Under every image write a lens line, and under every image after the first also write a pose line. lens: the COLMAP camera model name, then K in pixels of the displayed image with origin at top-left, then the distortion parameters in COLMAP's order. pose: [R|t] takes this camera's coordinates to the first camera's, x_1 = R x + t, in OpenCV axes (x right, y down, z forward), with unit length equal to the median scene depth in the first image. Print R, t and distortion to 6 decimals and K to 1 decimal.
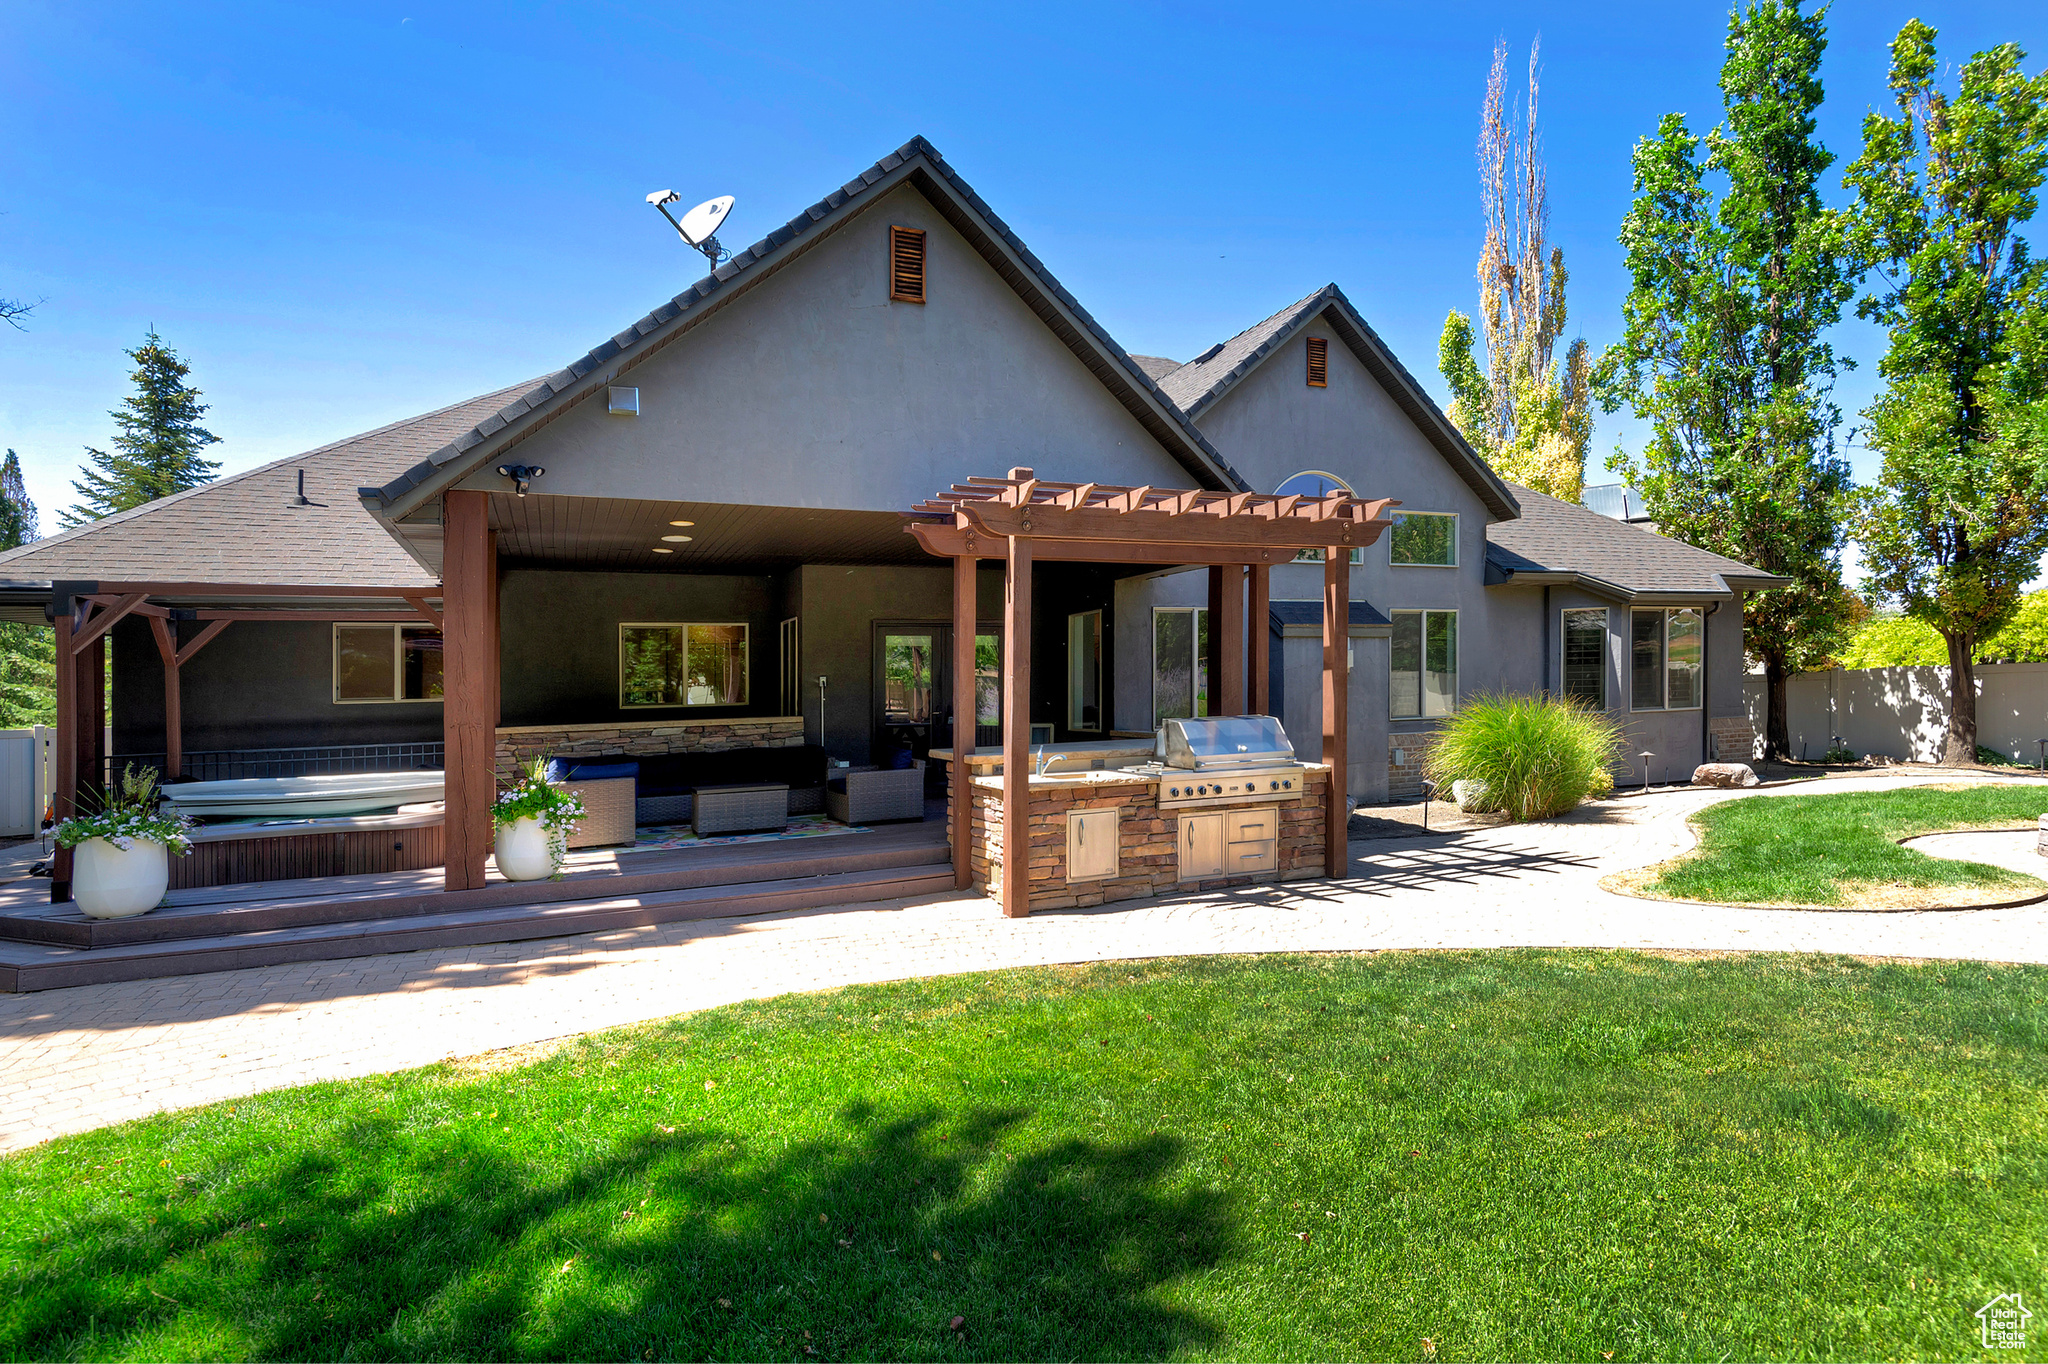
lens RADIAL K [[1103.0, 0, 1245.9], [0, 1103.0, 687.4], [0, 0, 1]] dist [0.017788, -0.000688]
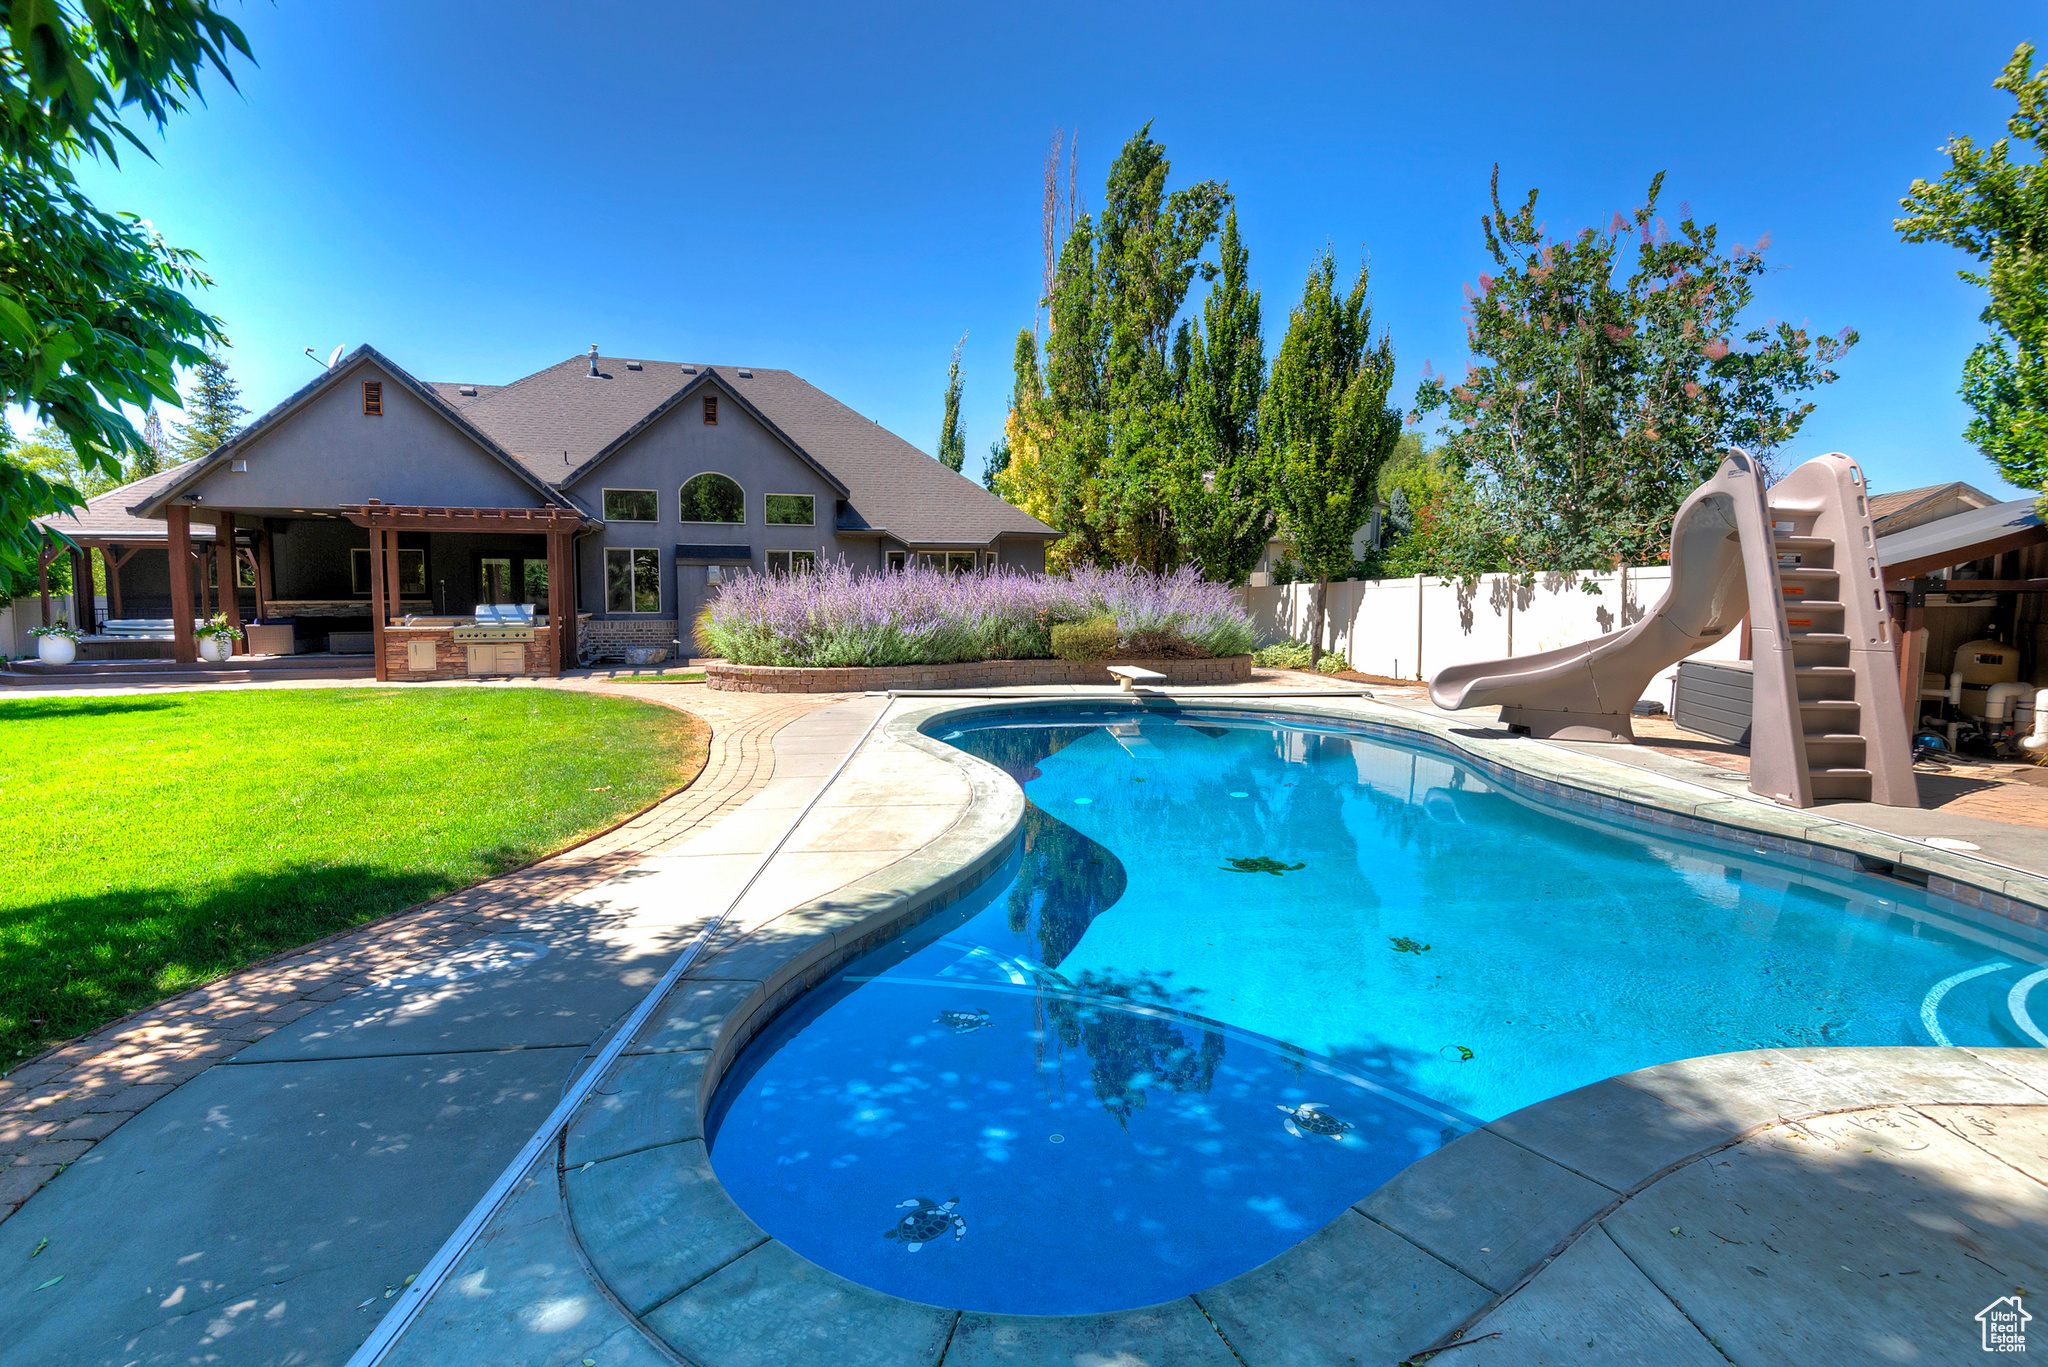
lens RADIAL K [[932.1, 0, 1038.5], [0, 932.1, 663.3], [0, 0, 1]] dist [0.024025, -0.017432]
pose [[0.994132, 0.033477, -0.102862, 1.280128], [-0.025329, 0.996512, 0.079515, -0.034029], [0.105165, -0.076443, 0.991512, -0.802672]]
